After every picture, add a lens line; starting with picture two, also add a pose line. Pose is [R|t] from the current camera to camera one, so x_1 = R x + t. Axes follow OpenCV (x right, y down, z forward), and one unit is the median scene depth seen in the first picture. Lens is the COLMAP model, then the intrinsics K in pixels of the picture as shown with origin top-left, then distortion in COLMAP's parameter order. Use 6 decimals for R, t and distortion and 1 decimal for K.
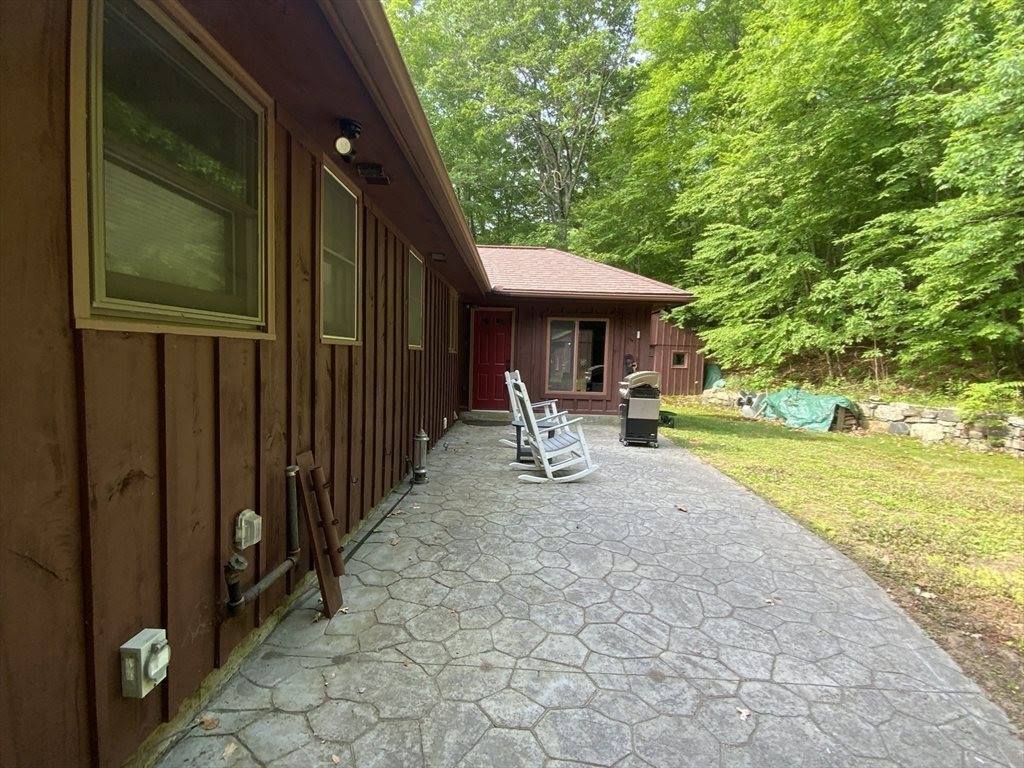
lens RADIAL K [[487.1, 0, 512.2], [0, 487.1, 383.6], [0, 0, 1]] dist [0.012832, -0.009131]
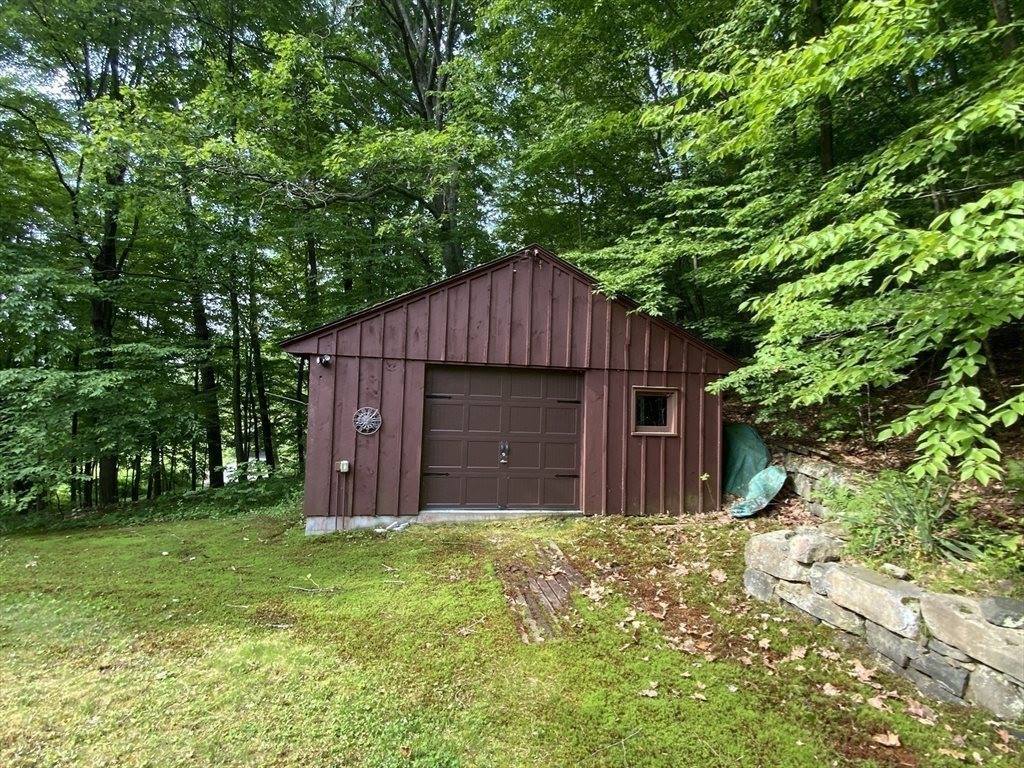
lens RADIAL K [[487.1, 0, 512.4], [0, 487.1, 381.3], [0, 0, 1]] dist [0.012832, -0.009131]
pose [[0.999243, 0.006422, 0.038363, 1.282803], [-0.002621, 0.995150, -0.098338, -0.199613], [-0.038808, 0.098163, 0.994413, 3.677765]]
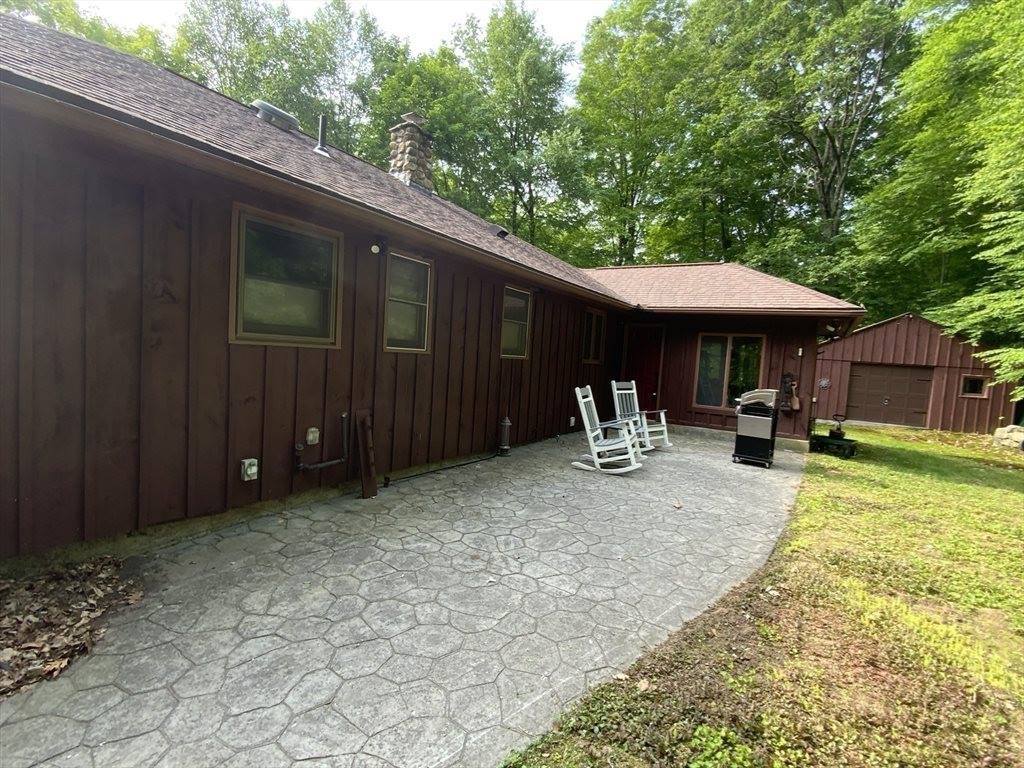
lens RADIAL K [[487.1, 0, 515.4], [0, 487.1, 386.7], [0, 0, 1]] dist [0.012832, -0.009131]
pose [[0.851765, 0.062735, -0.520154, 0.722157], [-0.071643, 0.997426, 0.002982, 0.005402], [0.519002, 0.034726, 0.854067, -0.208157]]
